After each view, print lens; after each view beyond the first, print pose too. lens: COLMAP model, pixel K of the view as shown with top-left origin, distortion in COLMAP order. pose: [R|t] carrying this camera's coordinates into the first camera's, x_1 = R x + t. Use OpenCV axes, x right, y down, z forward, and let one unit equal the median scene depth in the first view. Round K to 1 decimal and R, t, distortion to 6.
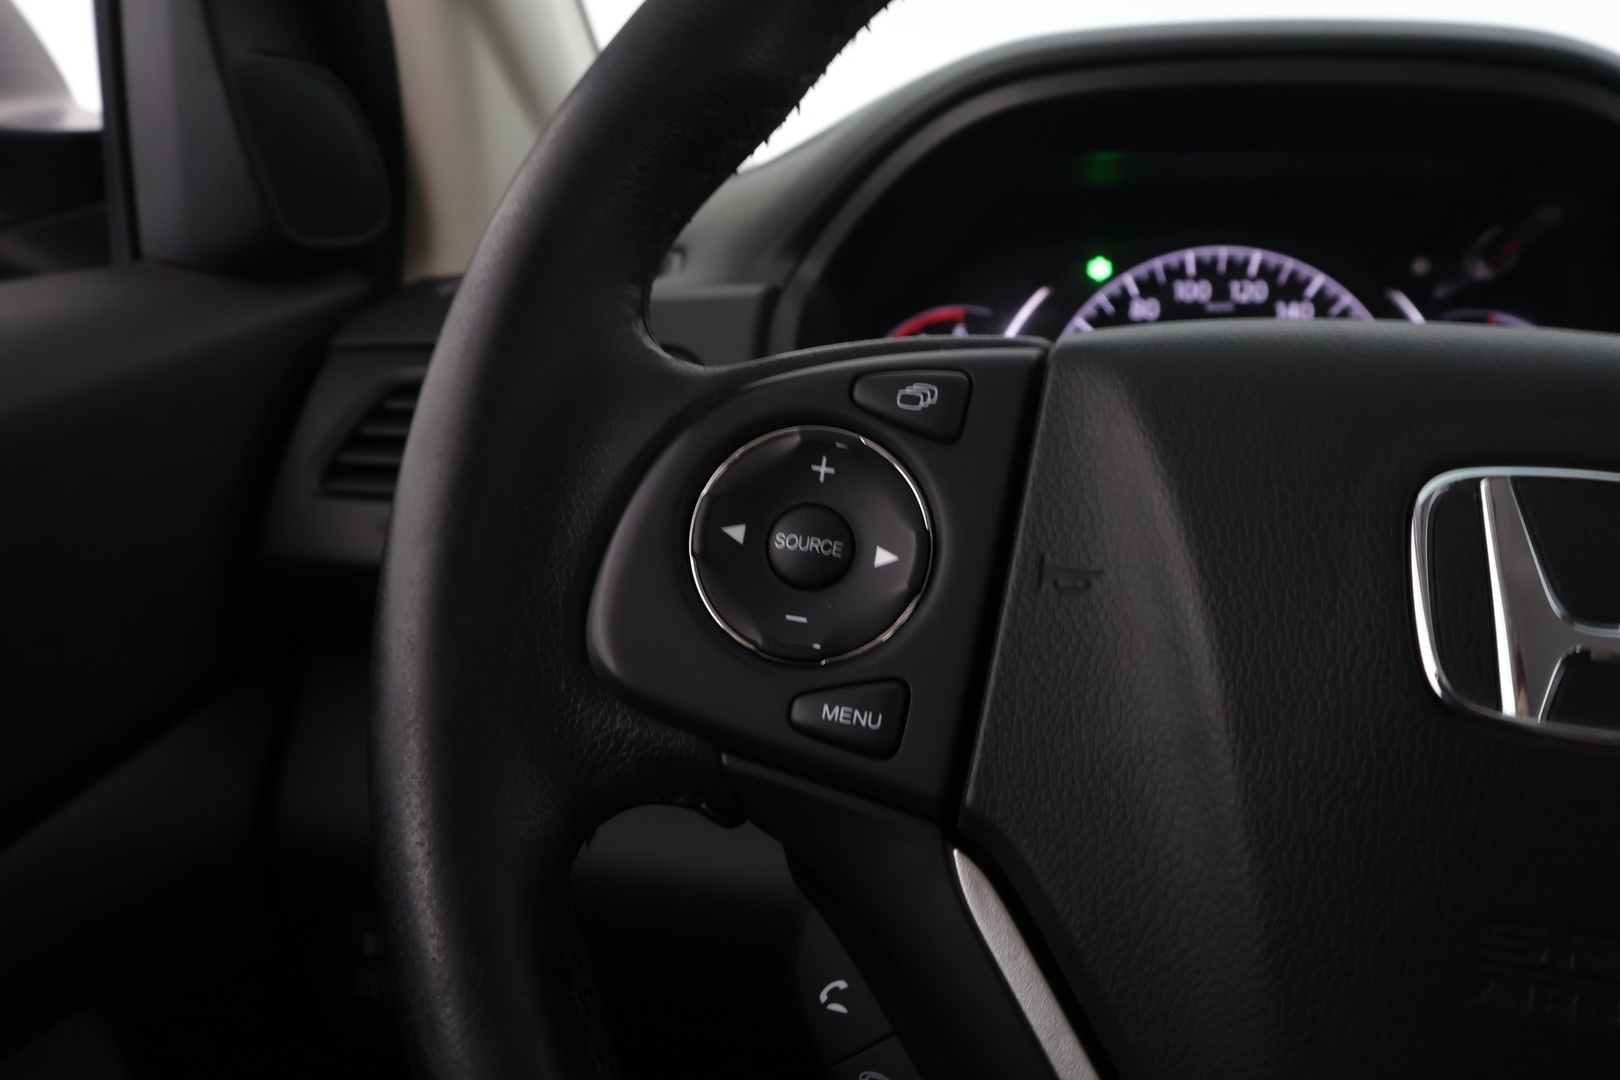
lens RADIAL K [[1286.2, 0, 812.7], [0, 1286.2, 529.3], [0, 0, 1]] dist [0.001380, -0.005320]
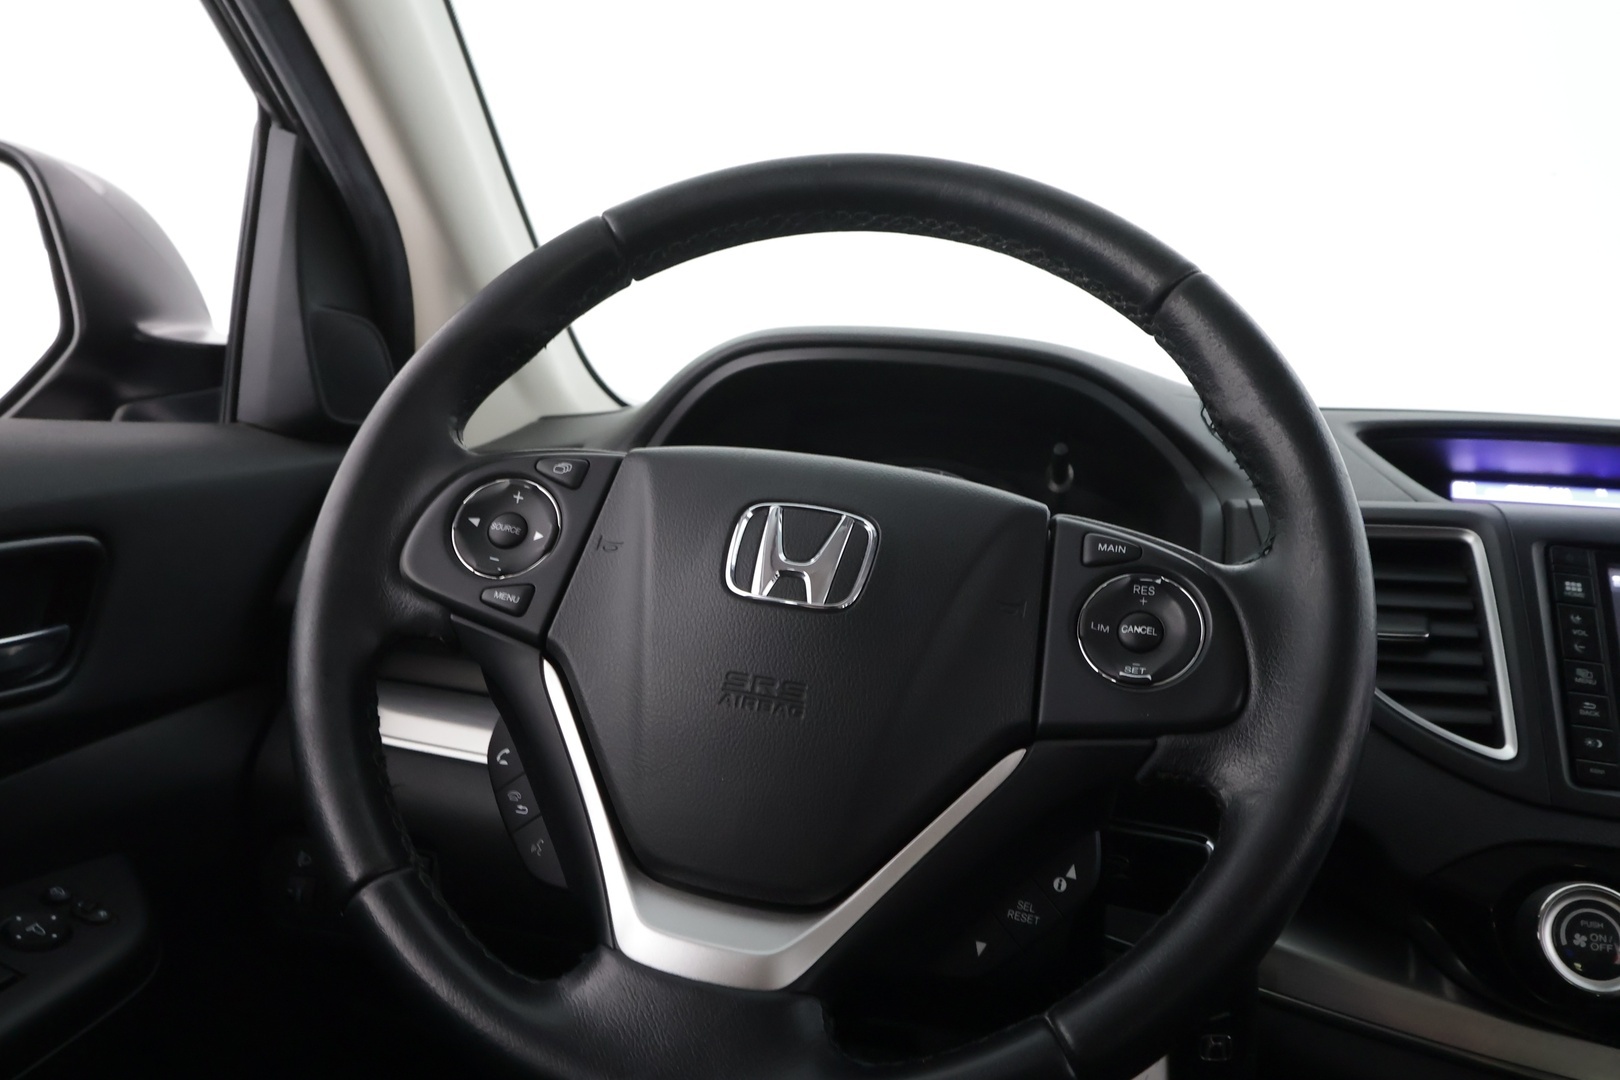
lens RADIAL K [[1286.2, 0, 814.5], [0, 1286.2, 526.3], [0, 0, 1]] dist [0.001380, -0.005320]
pose [[0.996030, 0.074149, -0.049251, 0.440826], [-0.082874, 0.974387, -0.209050, 0.296571], [0.032488, 0.212302, 0.976664, -0.798786]]
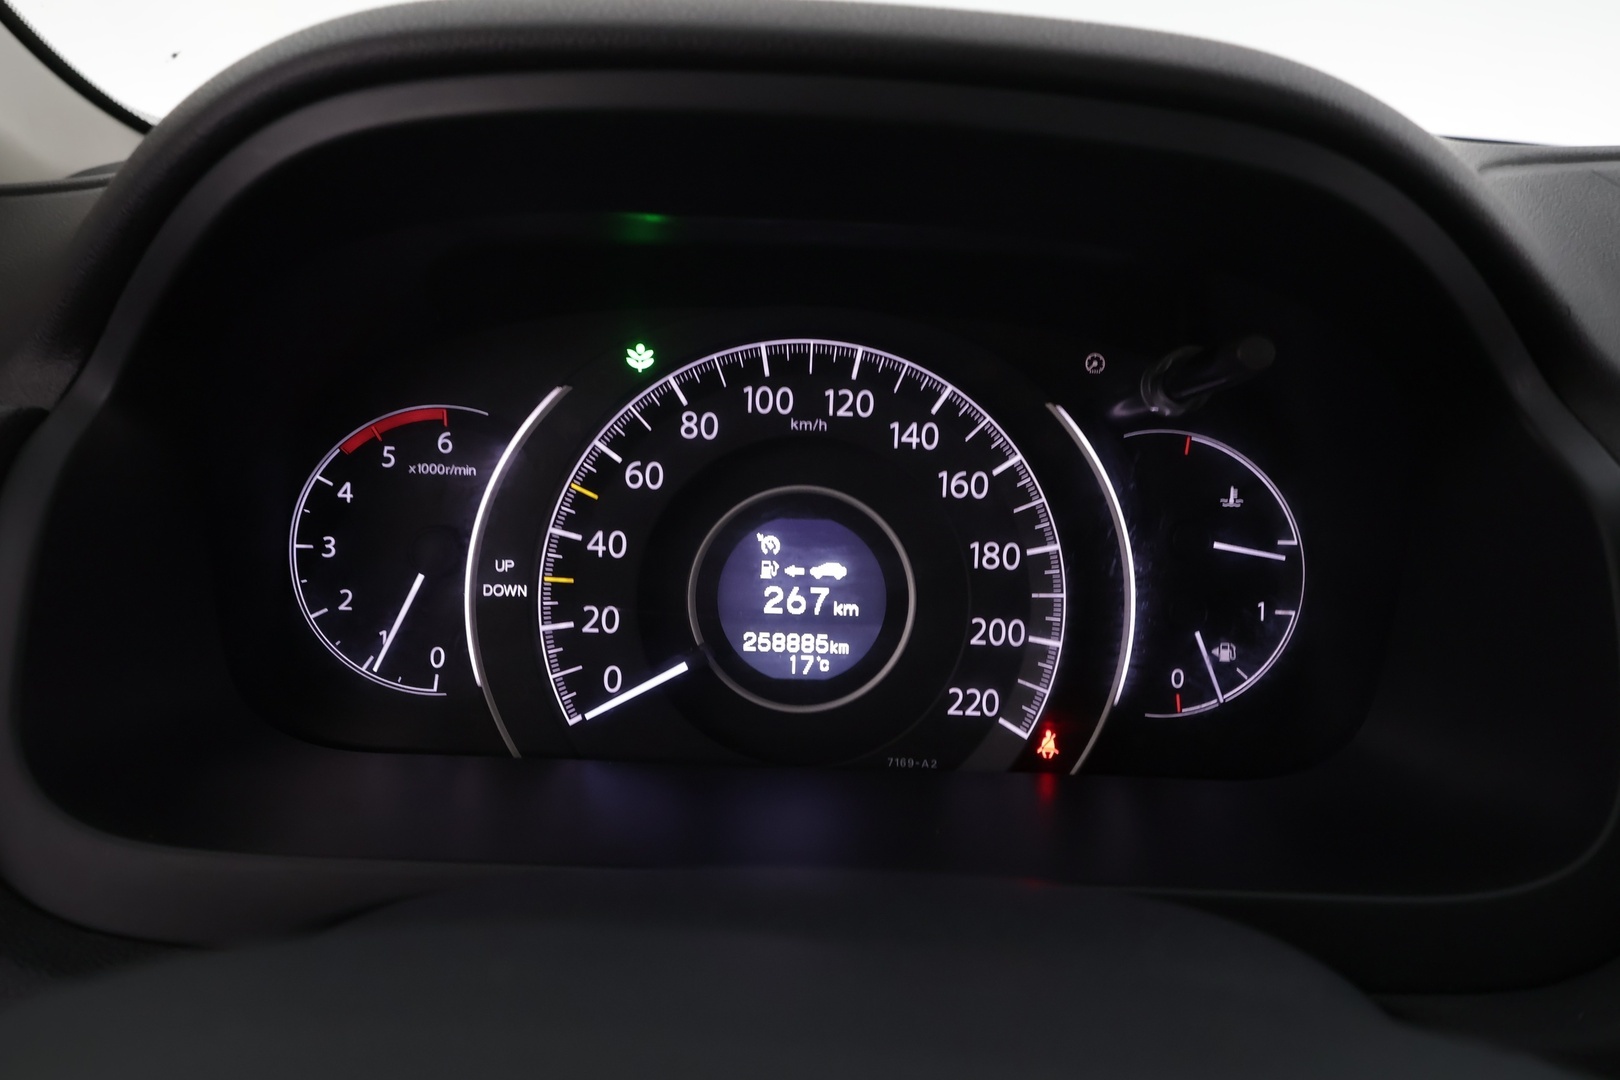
lens RADIAL K [[1286.2, 0, 809.0], [0, 1286.2, 539.8], [0, 0, 1]] dist [0.001380, -0.005320]
pose [[0.984544, -0.015141, 0.174480, 0.325490], [0.005053, 0.998297, 0.058115, -0.248204], [-0.175063, -0.056336, 0.982944, 0.556743]]
